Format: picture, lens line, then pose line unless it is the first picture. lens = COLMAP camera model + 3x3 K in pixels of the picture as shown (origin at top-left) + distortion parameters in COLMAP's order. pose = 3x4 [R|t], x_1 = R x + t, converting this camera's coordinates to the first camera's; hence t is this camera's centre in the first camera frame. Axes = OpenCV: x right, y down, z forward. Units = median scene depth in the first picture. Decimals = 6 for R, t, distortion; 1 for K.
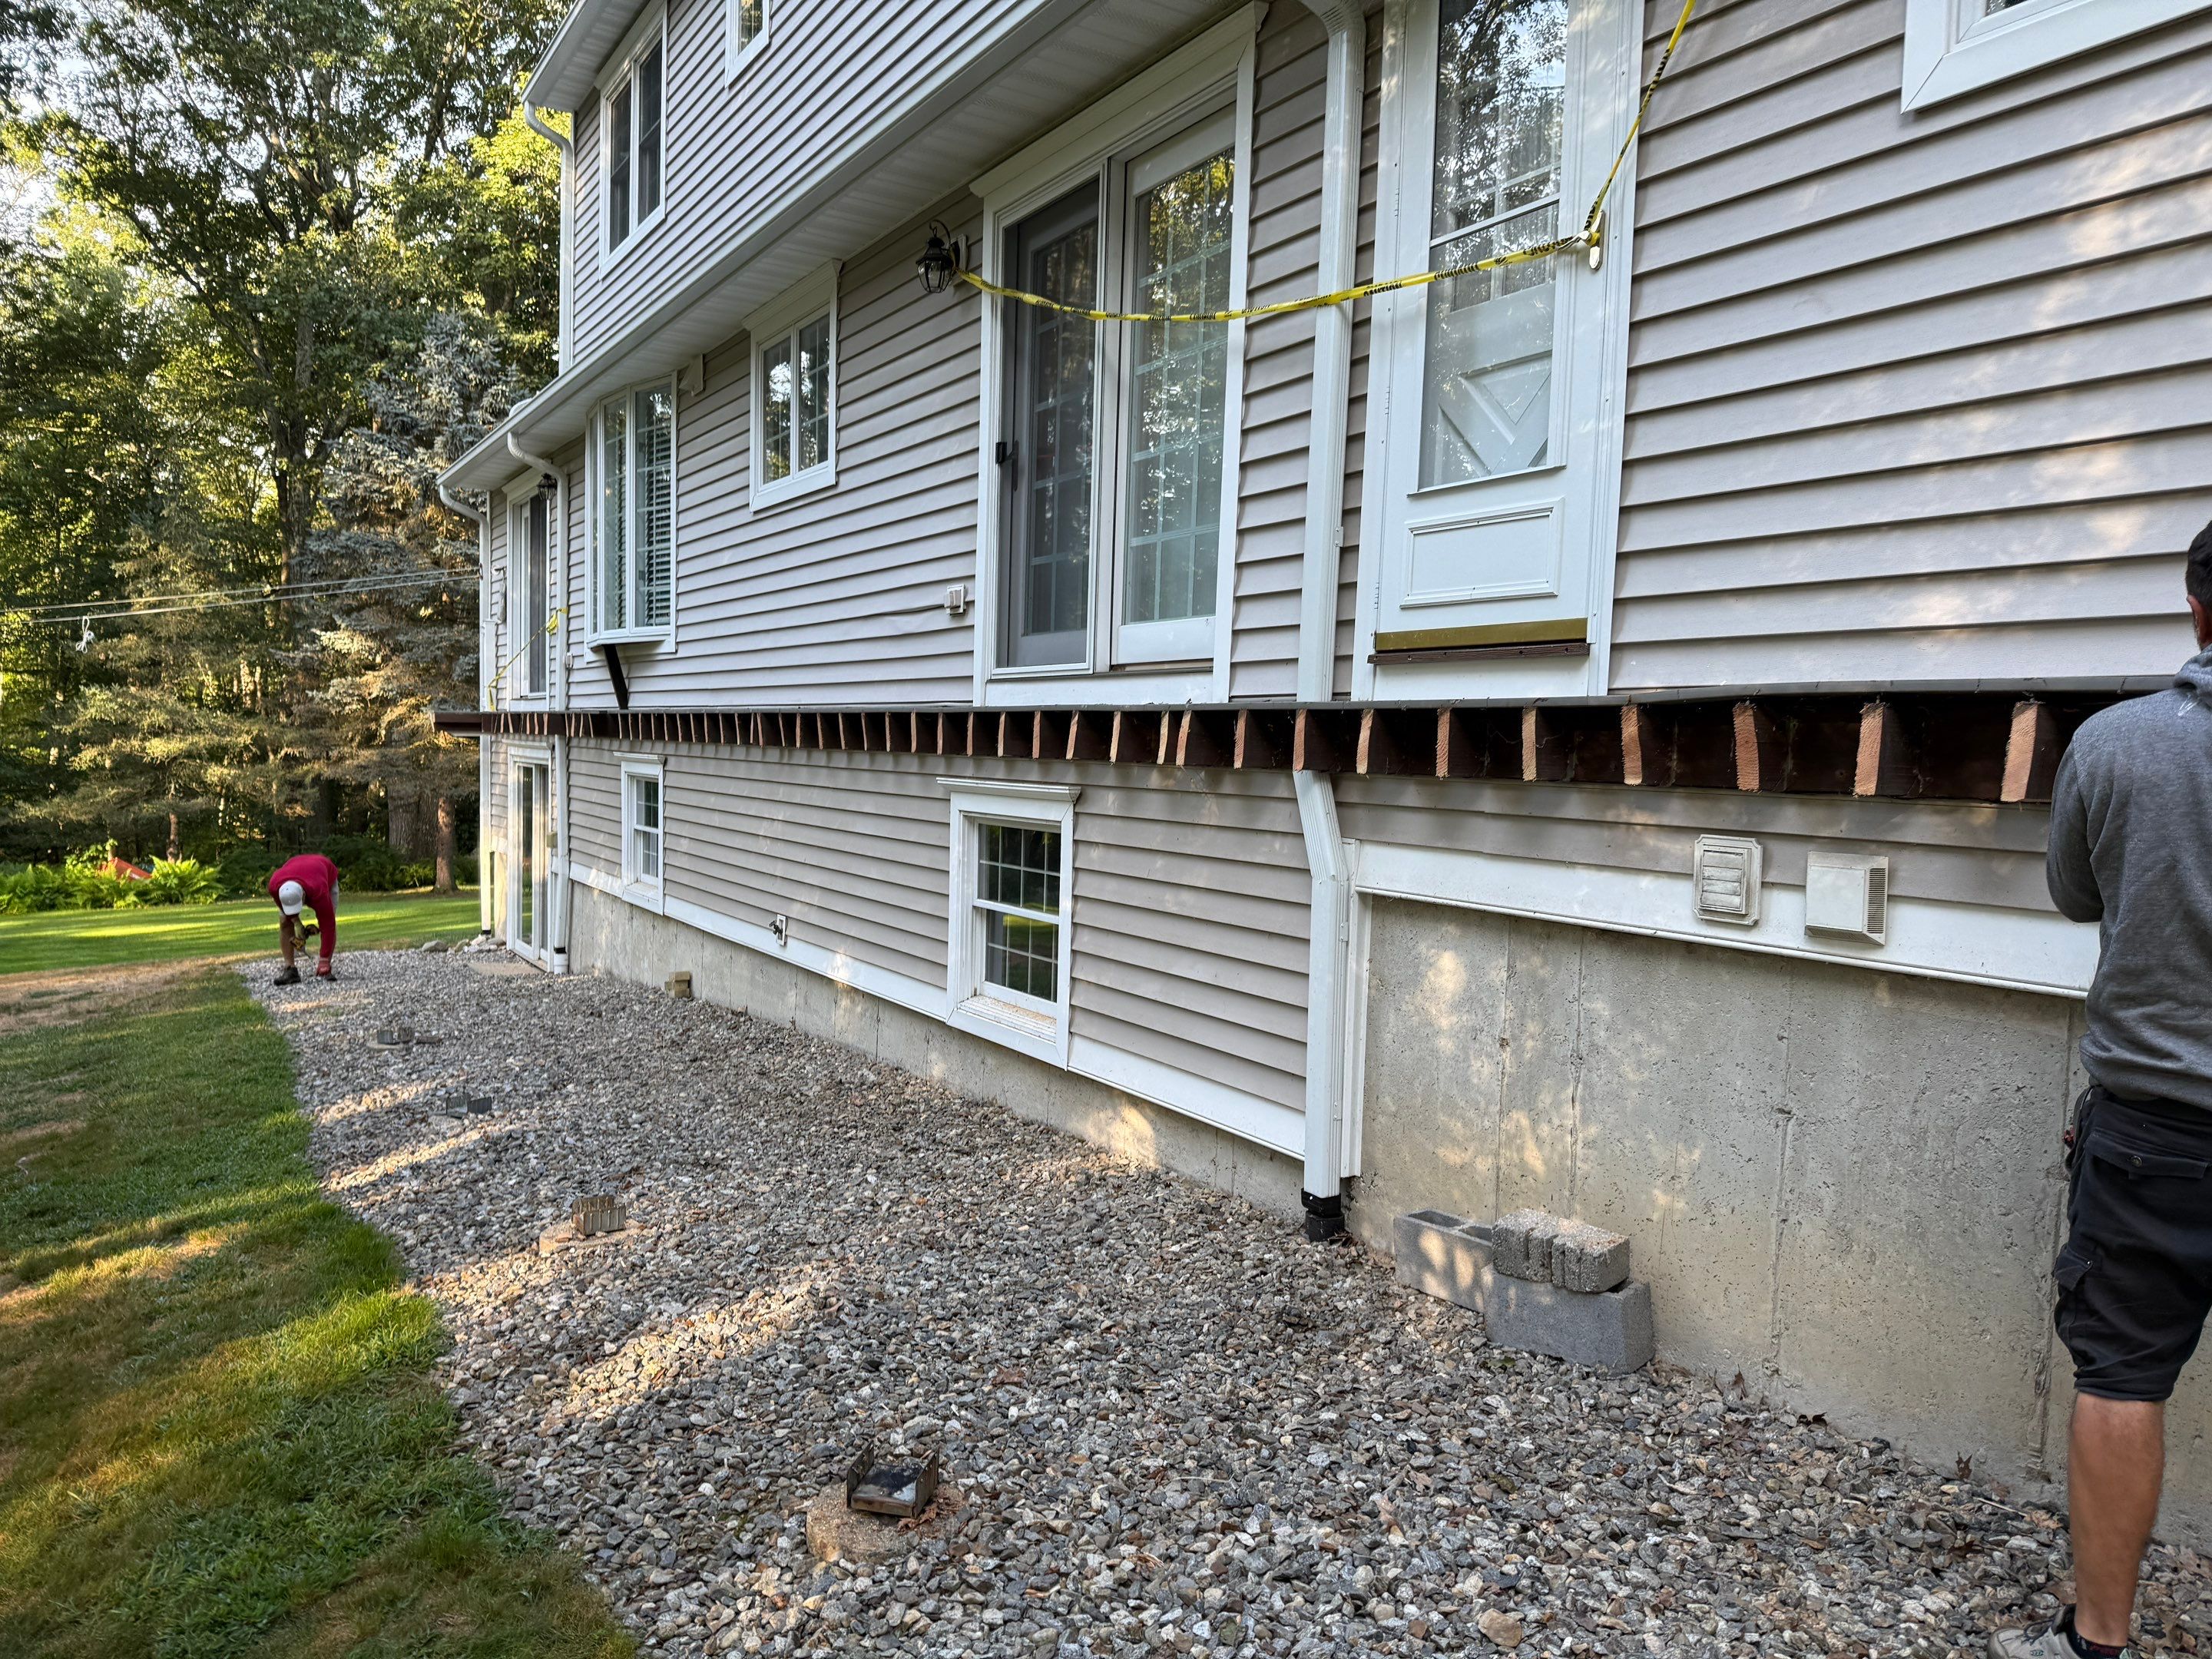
lens RADIAL K [[1516.2, 0, 1108.6], [0, 1516.2, 866.6], [0, 0, 1]] dist [0.007841, -0.003218]
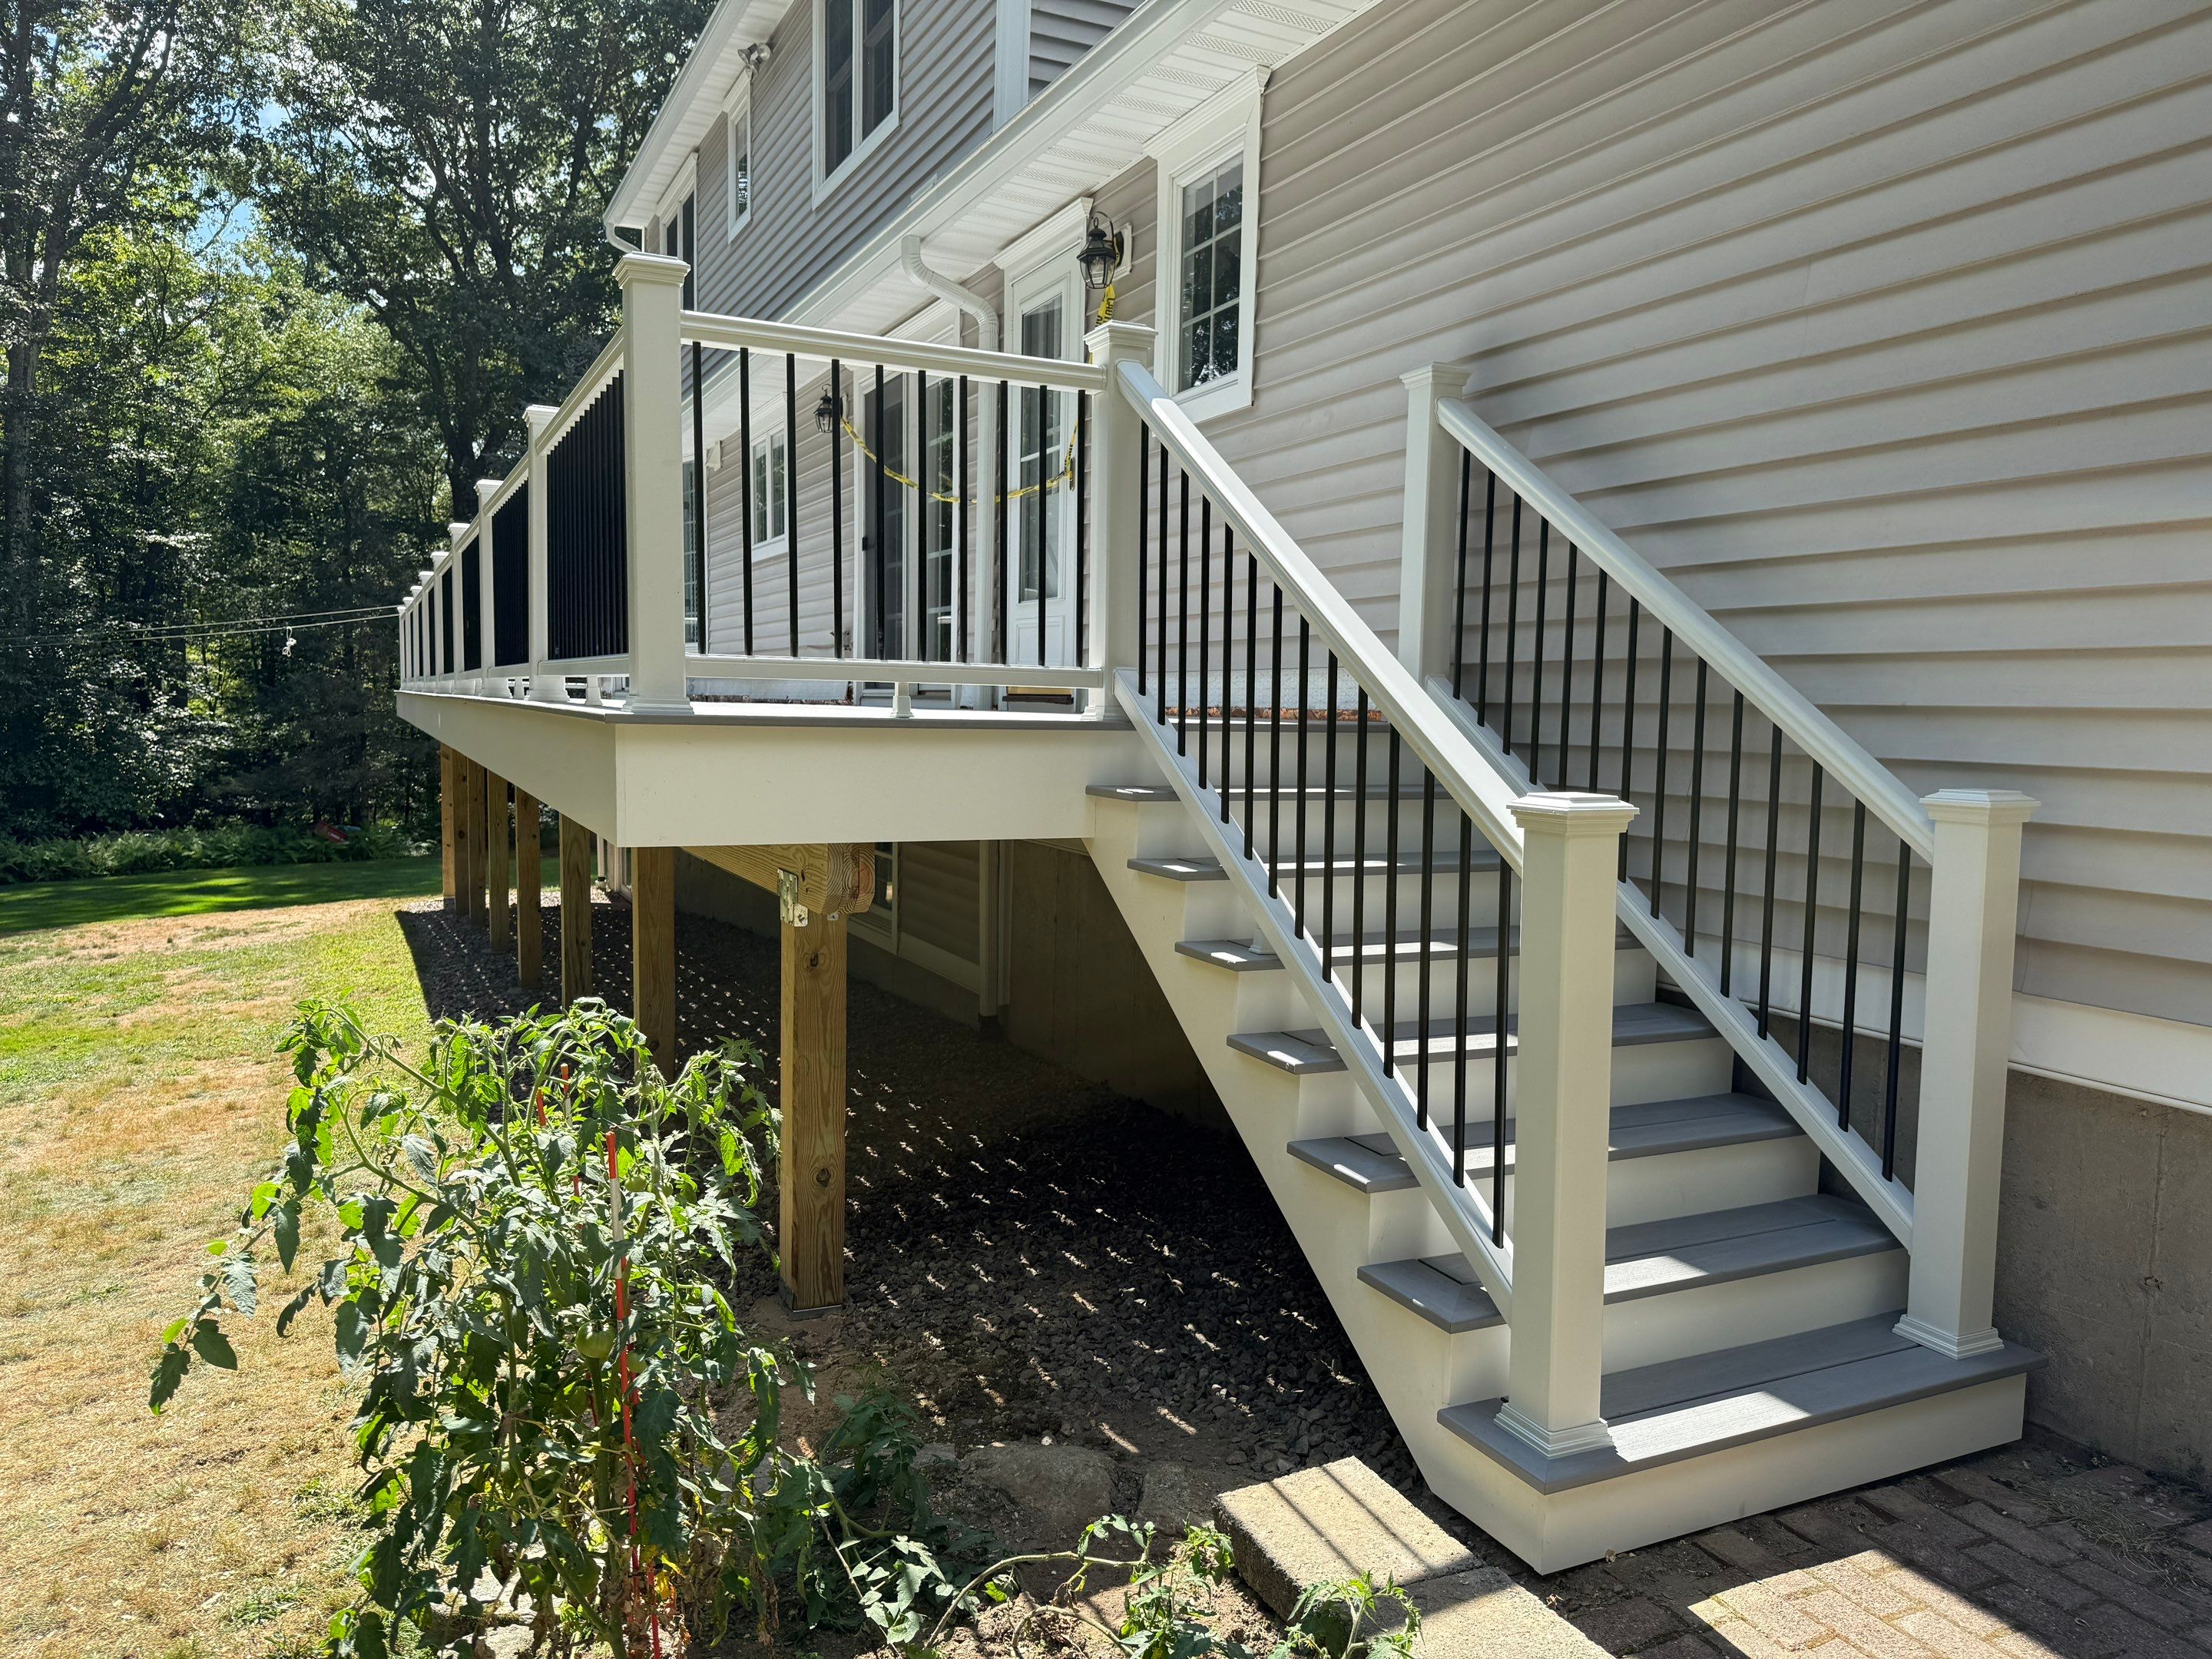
lens RADIAL K [[1513.1, 0, 1106.0], [0, 1513.1, 829.5], [0, 0, 1]] dist [0.080401, -0.084176]
pose [[0.994482, -0.005423, -0.104764, 0.226669], [0.005971, 0.999970, 0.004922, 0.002054], [0.104734, -0.005520, 0.994485, -0.330114]]
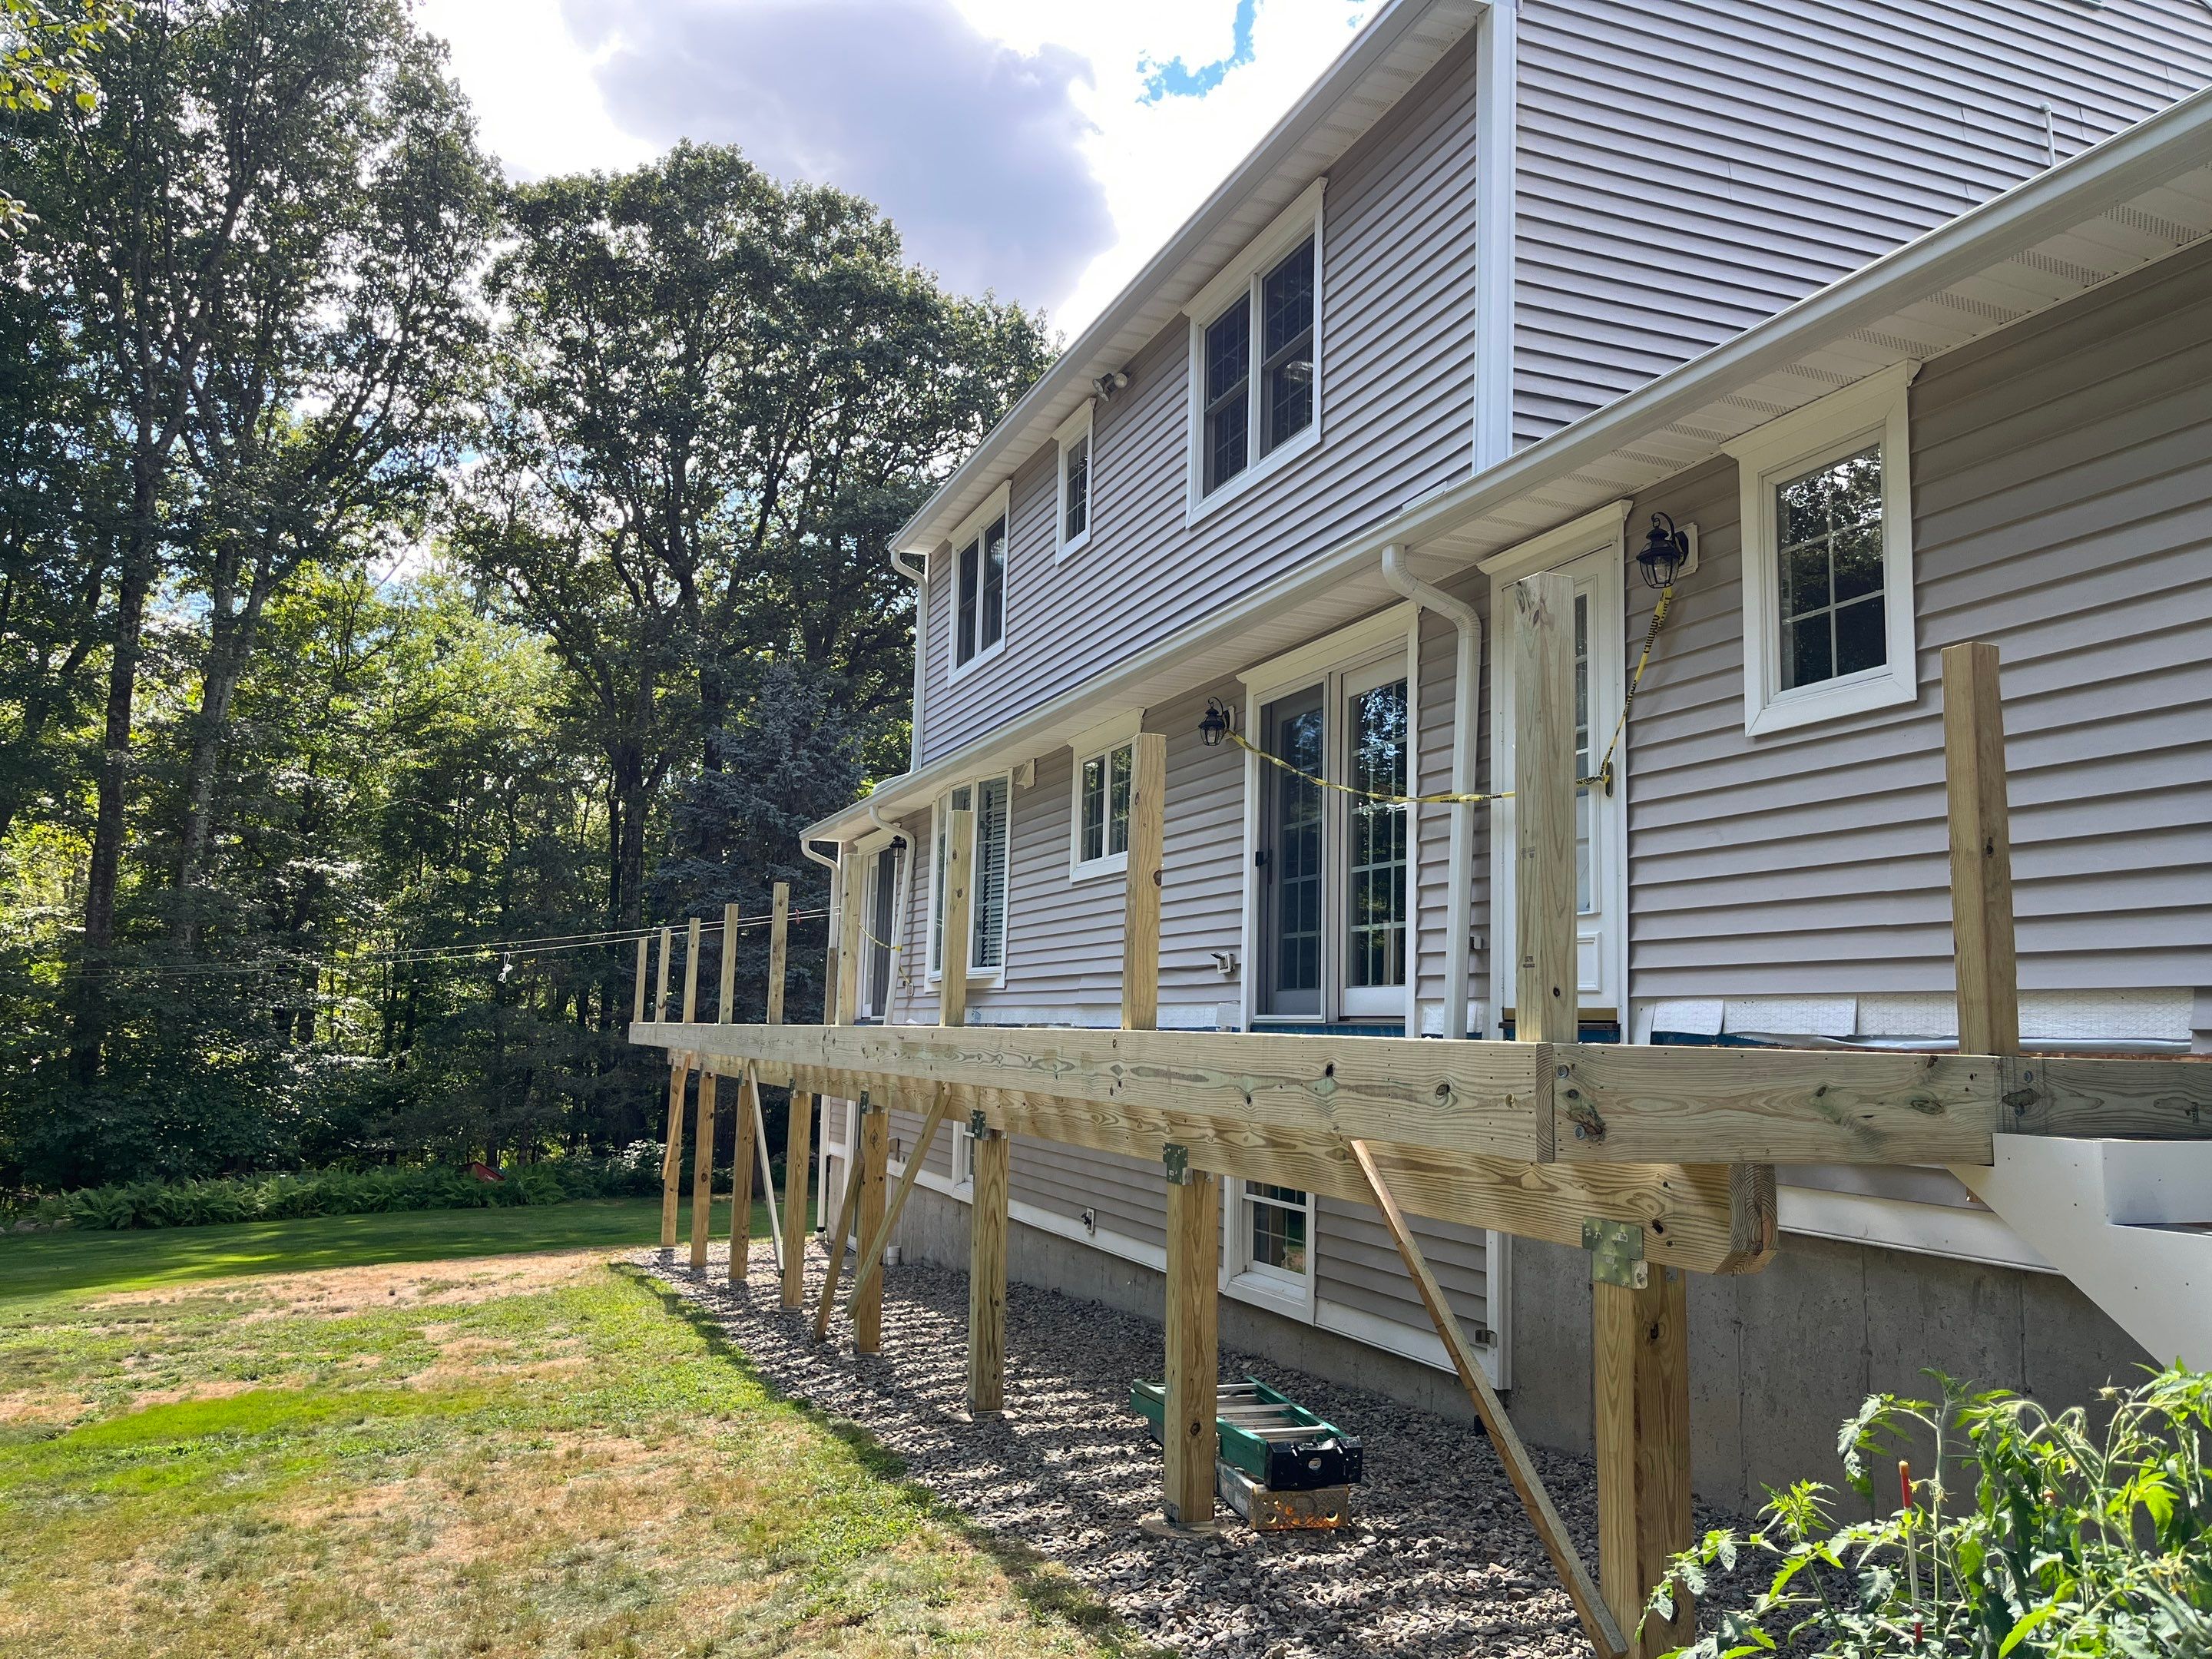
lens RADIAL K [[1648.4, 0, 1106.0], [0, 1648.4, 829.5], [0, 0, 1]] dist [0.096086, -0.122012]
pose [[0.983872, -0.027718, -0.176714, 0.041118], [-0.009002, 0.978997, -0.203677, 0.006027], [0.178648, 0.201983, 0.962958, -0.342253]]
